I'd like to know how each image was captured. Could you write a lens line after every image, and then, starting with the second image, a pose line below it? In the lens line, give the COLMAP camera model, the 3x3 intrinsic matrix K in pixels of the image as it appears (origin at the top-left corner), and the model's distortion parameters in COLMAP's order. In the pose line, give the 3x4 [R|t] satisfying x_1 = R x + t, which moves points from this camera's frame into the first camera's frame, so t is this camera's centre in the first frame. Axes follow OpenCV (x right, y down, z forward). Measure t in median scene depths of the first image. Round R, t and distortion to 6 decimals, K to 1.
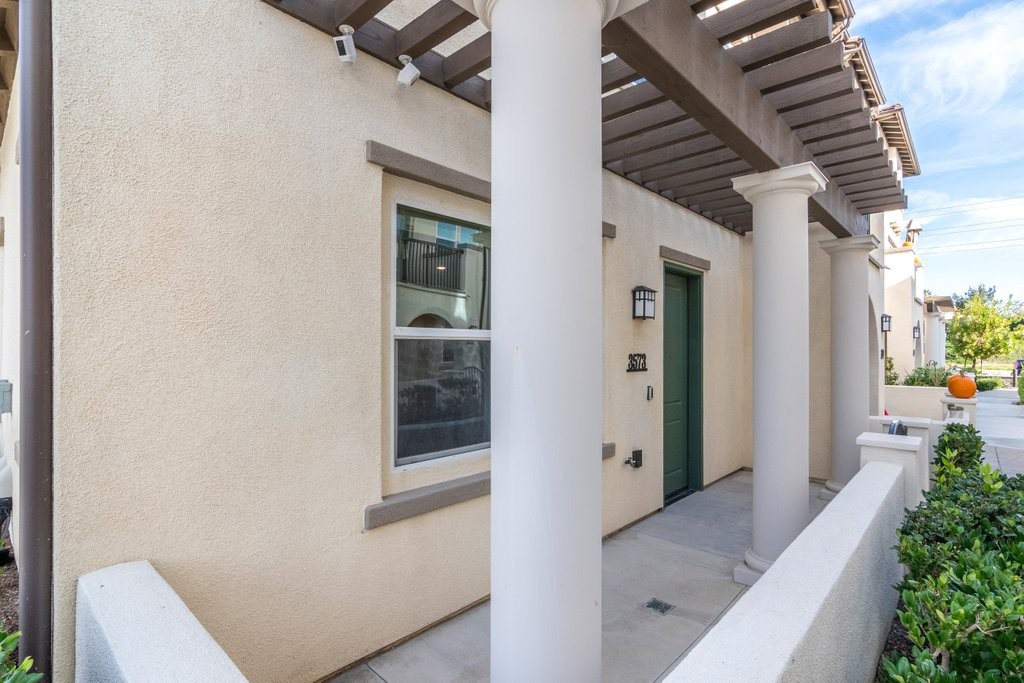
lens RADIAL K [[495.2, 0, 511.6], [0, 495.2, 345.1], [0, 0, 1]] dist [-0.000397, -0.001440]
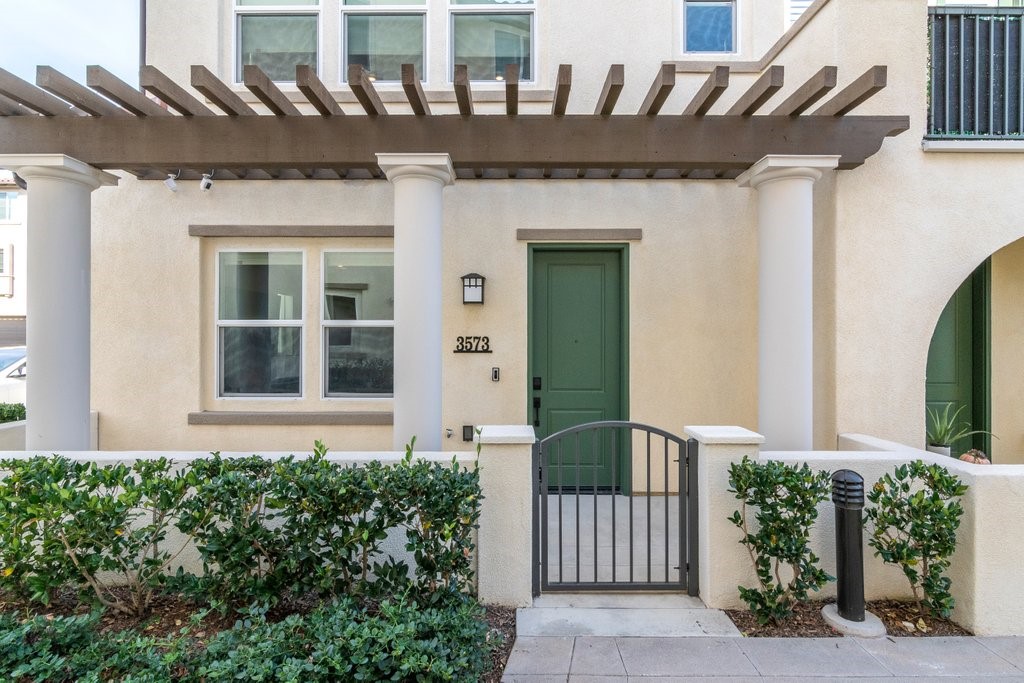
lens RADIAL K [[495.2, 0, 513.0], [0, 495.2, 340.9], [0, 0, 1]] dist [-0.000397, -0.001440]
pose [[0.681962, -0.005045, -0.731370, 1.114723], [0.005778, 0.999982, -0.001510, 0.029764], [0.731364, -0.003196, 0.681979, 0.334116]]
